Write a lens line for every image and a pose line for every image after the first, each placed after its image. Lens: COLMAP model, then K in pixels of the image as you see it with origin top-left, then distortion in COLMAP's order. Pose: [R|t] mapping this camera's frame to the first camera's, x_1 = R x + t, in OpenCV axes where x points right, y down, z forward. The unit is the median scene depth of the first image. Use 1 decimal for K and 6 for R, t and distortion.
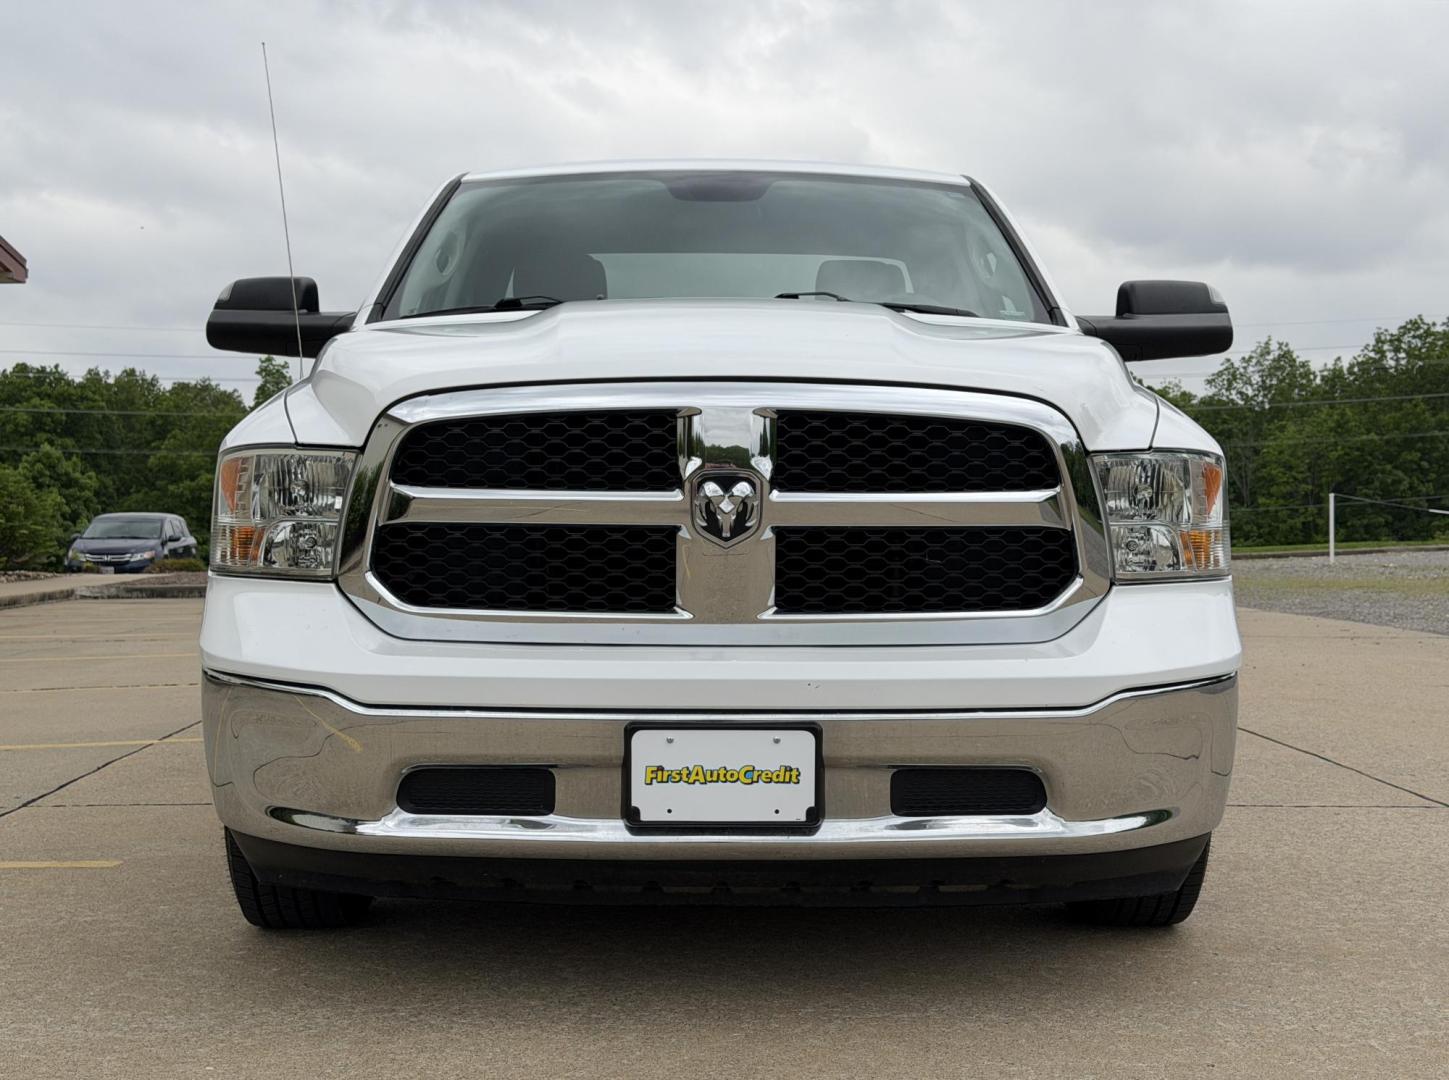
lens RADIAL K [[2116.8, 0, 701.6], [0, 2116.8, 536.4], [0, 0, 1]] dist [0.039370, 0.000000]
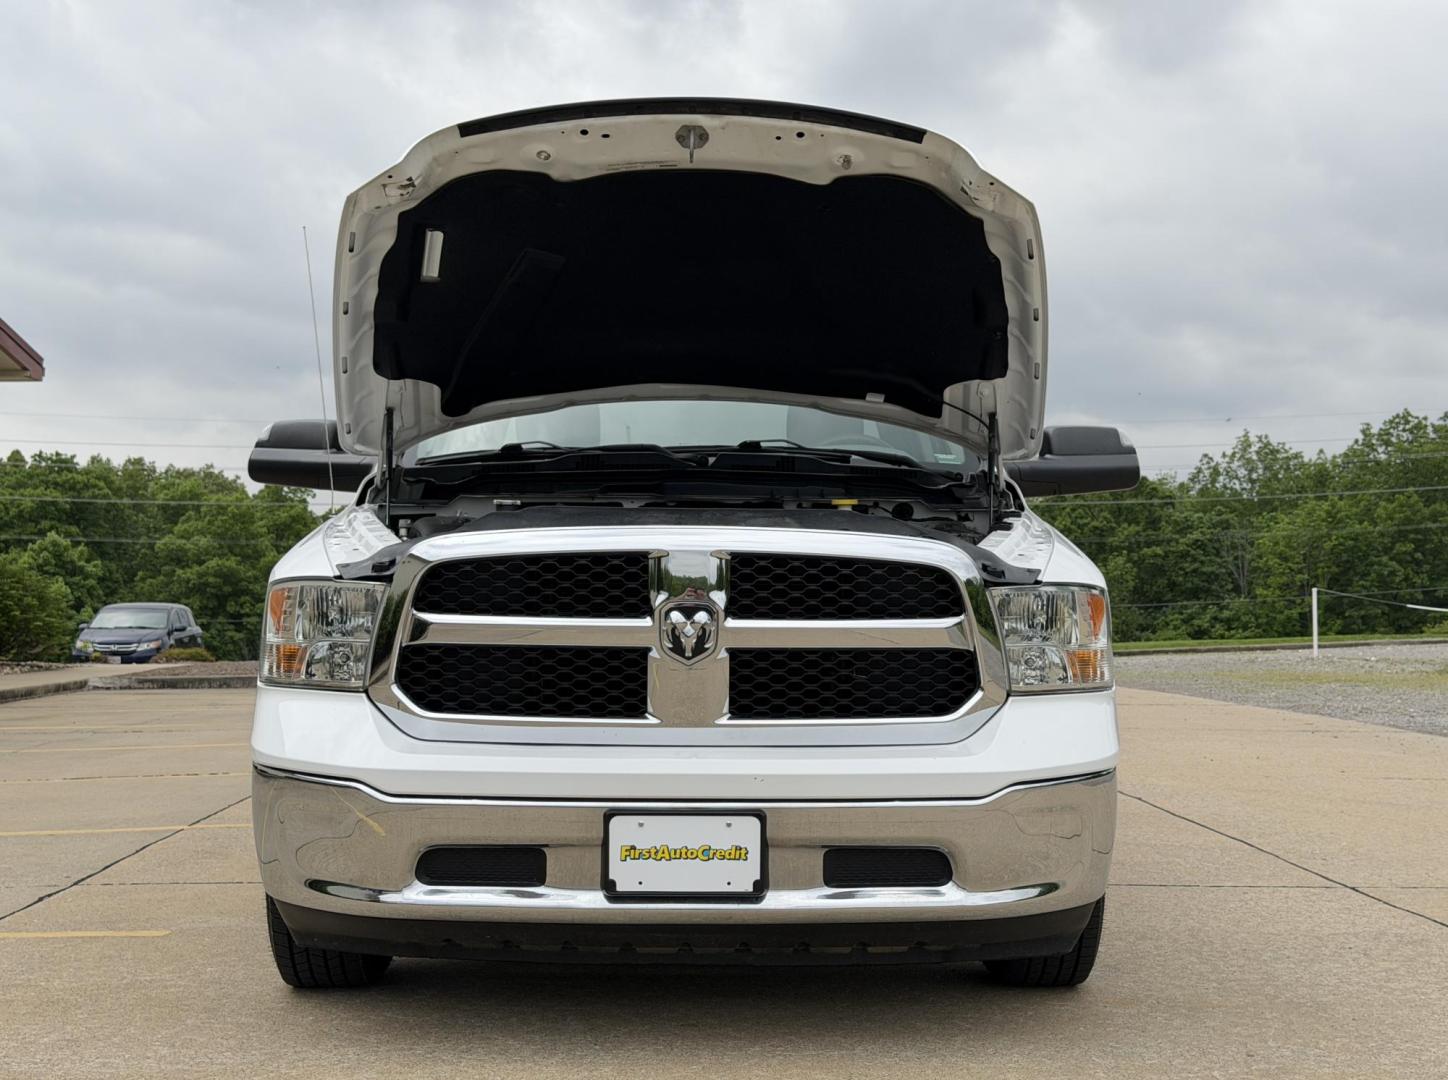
lens RADIAL K [[2115.3, 0, 717.3], [0, 2115.3, 541.8], [0, 0, 1]] dist [0.039370, 0.000000]
pose [[0.999978, 0.002386, 0.006161, 0.020024], [-0.002144, 0.999238, -0.038978, -0.017859], [-0.006249, 0.038964, 0.999221, -0.213500]]
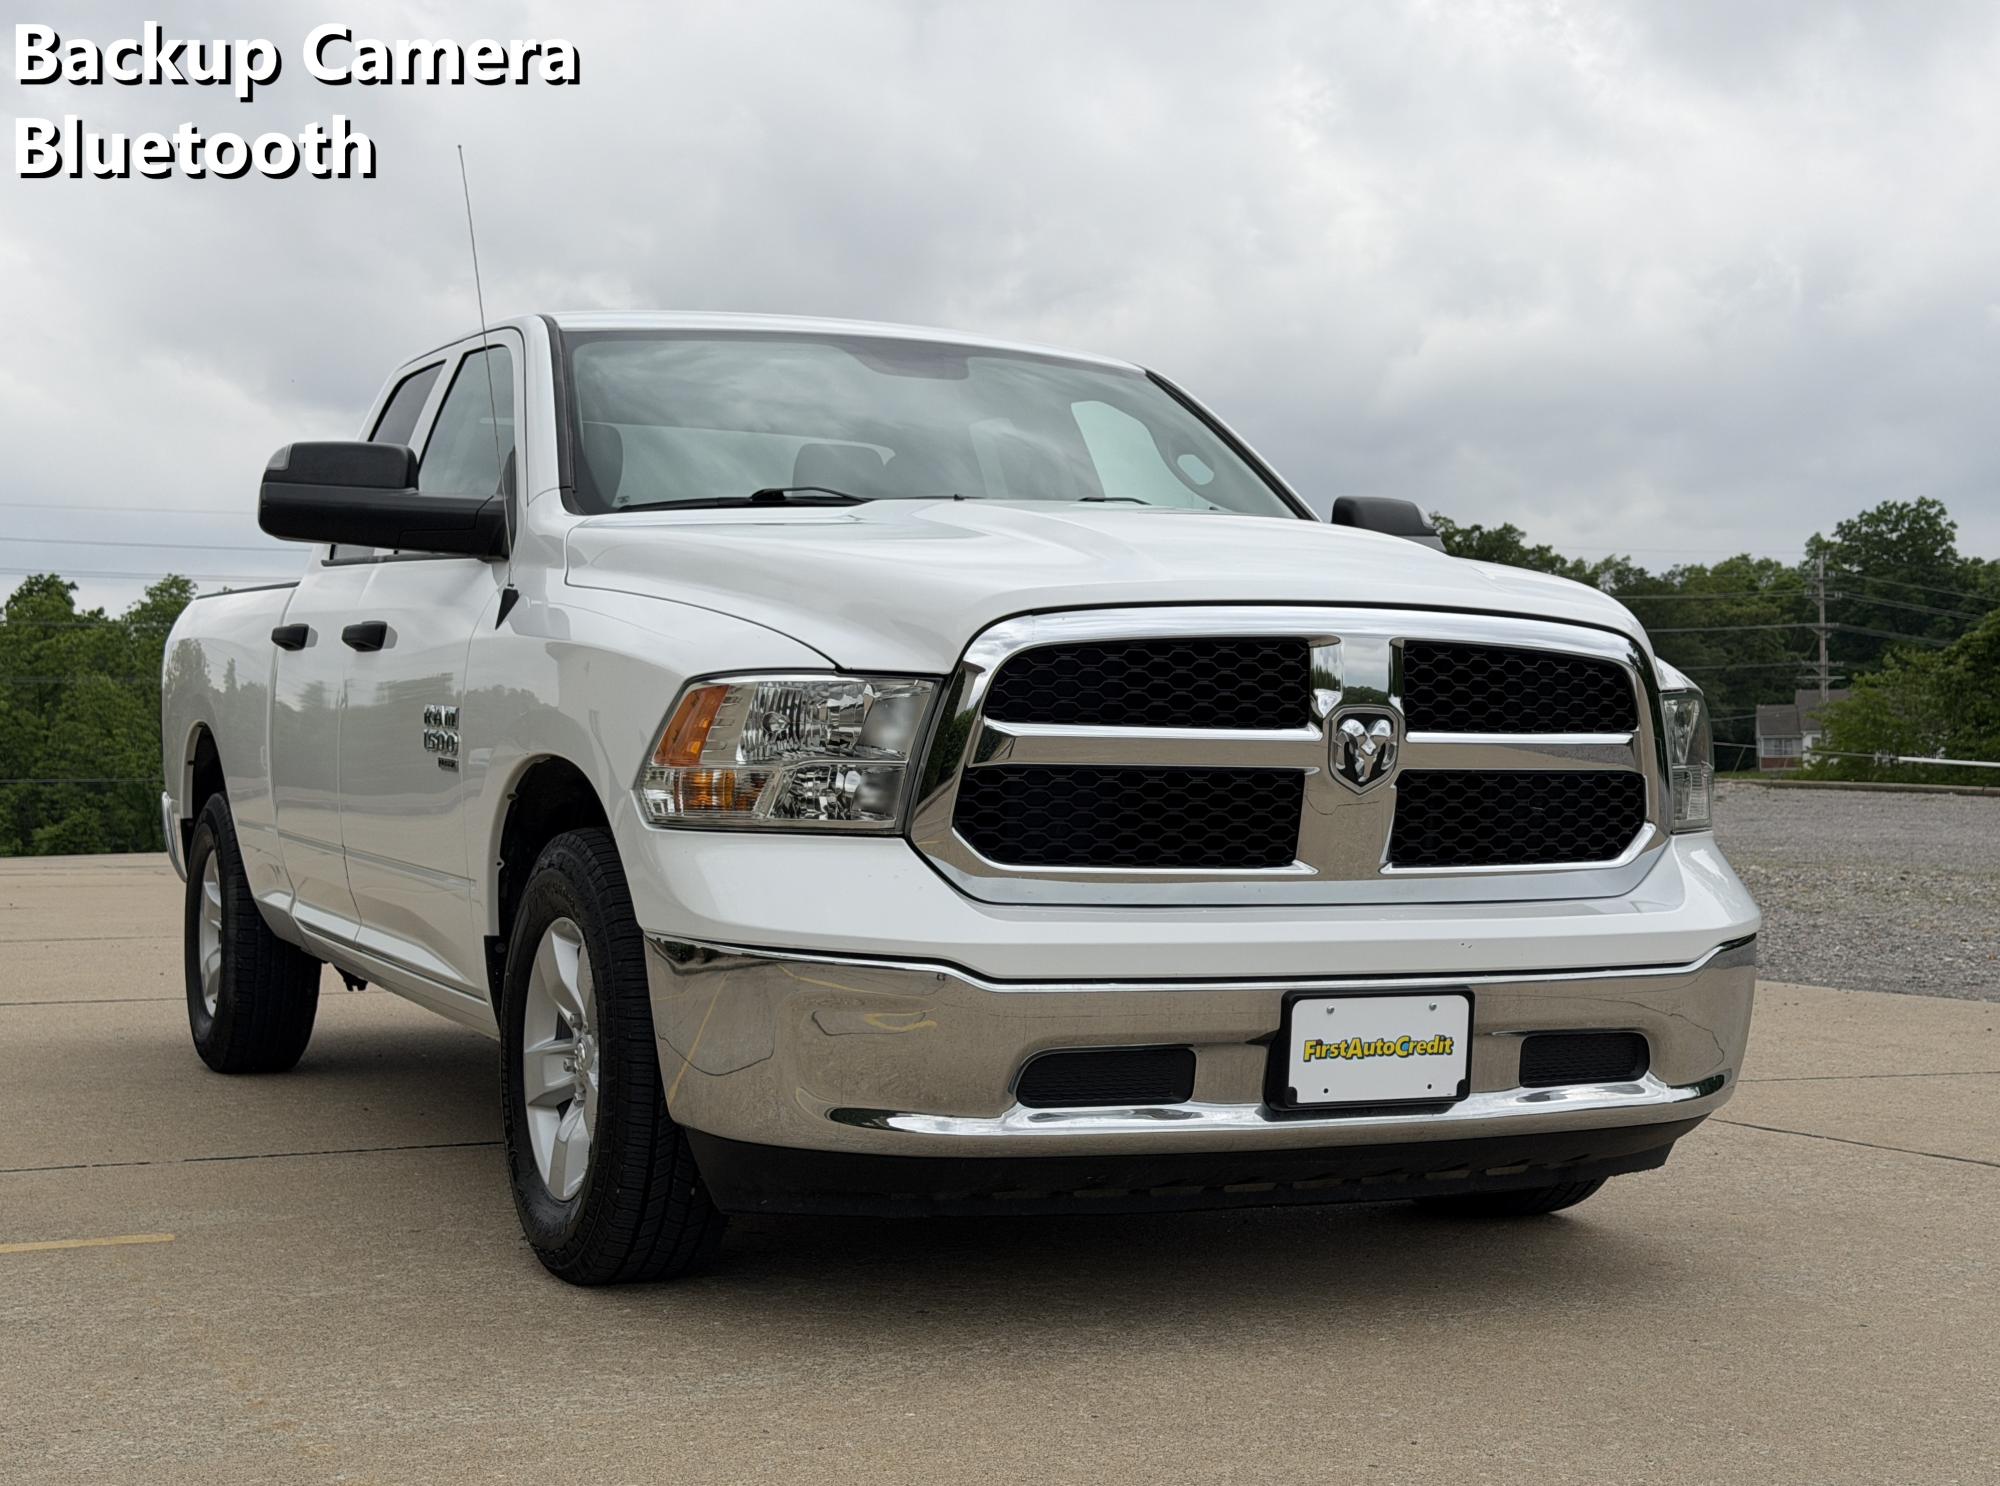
lens RADIAL K [[2921.7, 0, 979.0], [0, 2921.7, 733.7], [0, 0, 1]] dist [0.039370, 0.000000]
pose [[0.915088, 0.007379, 0.403186, -0.618431], [0.001418, 0.999767, -0.021517, 0.006260], [-0.403251, 0.020262, 0.914865, -0.062073]]
